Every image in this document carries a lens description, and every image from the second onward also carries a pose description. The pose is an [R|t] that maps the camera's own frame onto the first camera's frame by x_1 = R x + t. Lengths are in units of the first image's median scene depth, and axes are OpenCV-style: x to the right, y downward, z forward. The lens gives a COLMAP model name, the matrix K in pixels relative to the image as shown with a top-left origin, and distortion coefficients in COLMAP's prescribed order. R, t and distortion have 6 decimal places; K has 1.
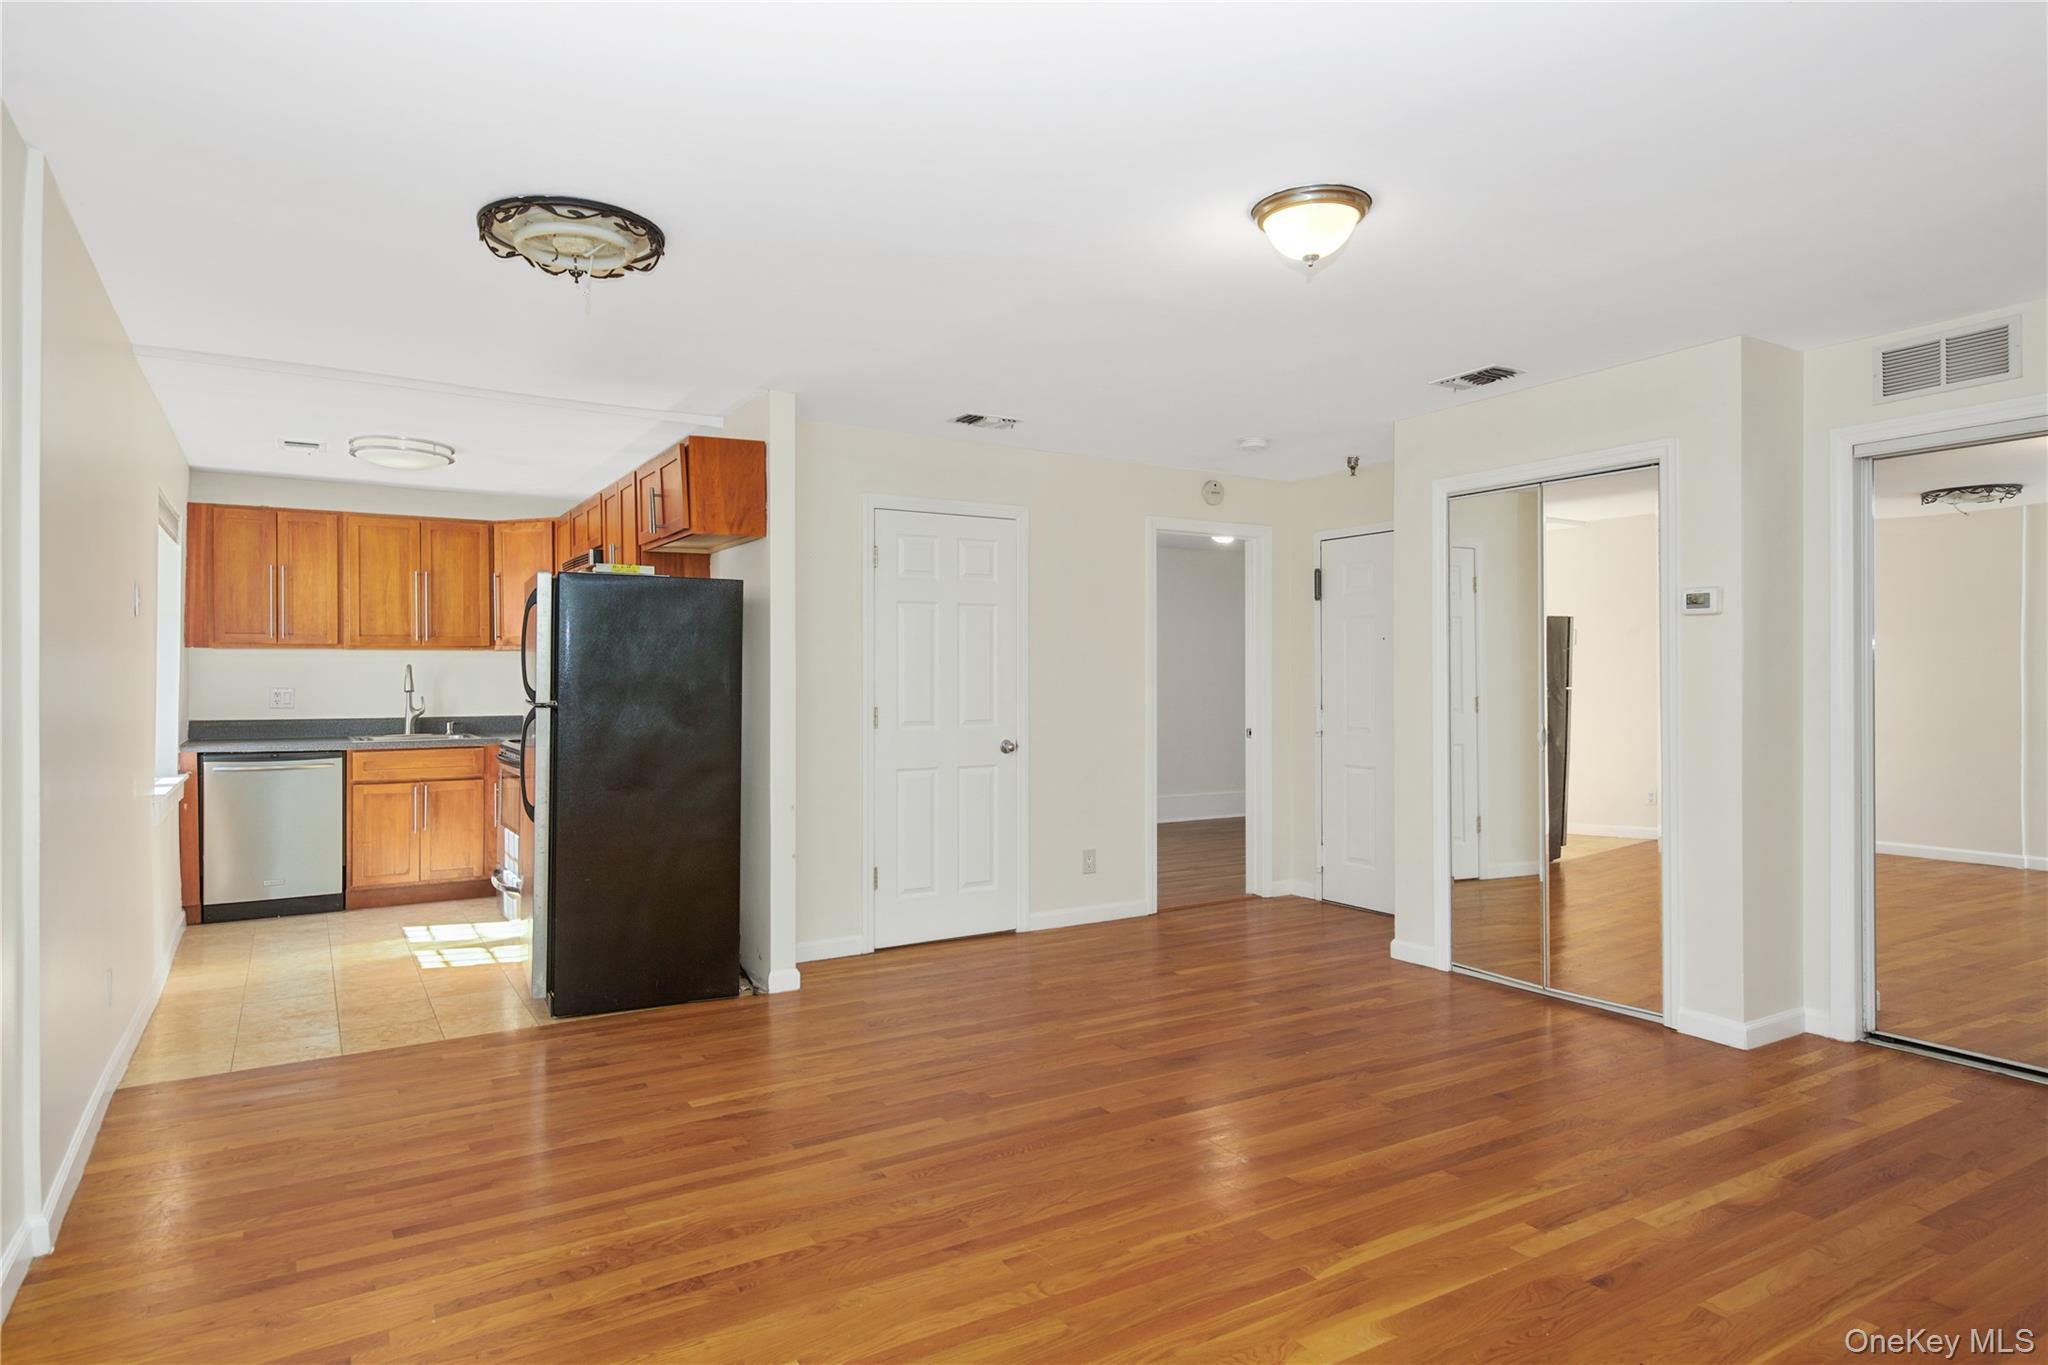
lens RADIAL K [[1186.0, 0, 1007.1], [0, 1186.0, 679.5], [0, 0, 1]] dist [0.020859, -0.000424]
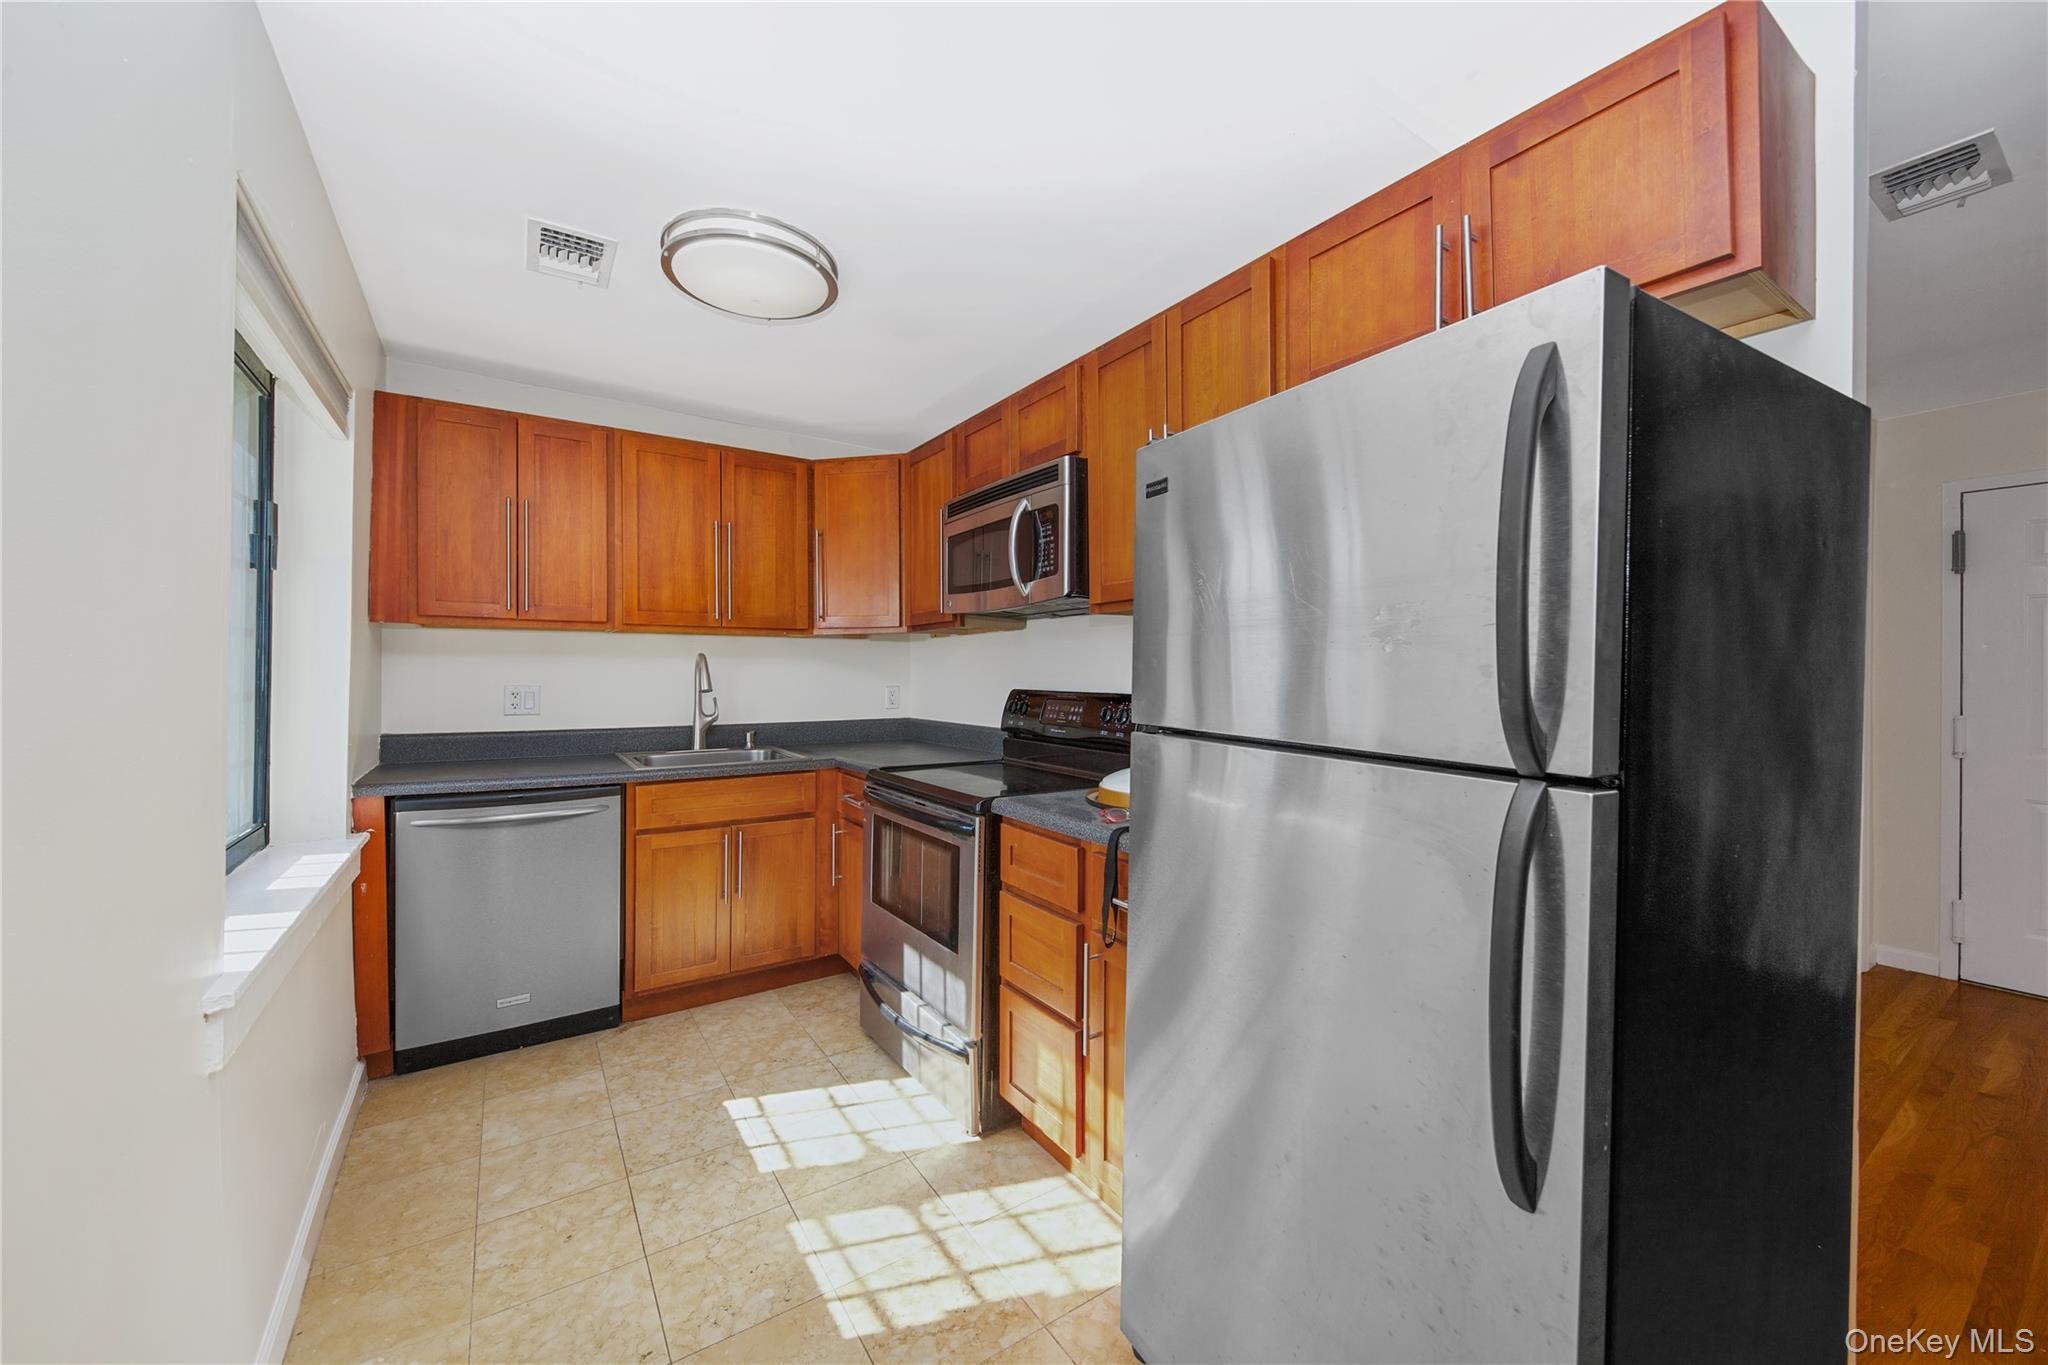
lens RADIAL K [[785.4, 0, 1024.4], [0, 785.4, 680.3], [0, 0, 1]] dist [0.006415, -0.000029]
pose [[0.998921, 0.006869, 0.045941, -0.353480], [-0.007280, 0.999935, 0.008793, -0.001975], [-0.045877, -0.009118, 0.998905, 0.556593]]
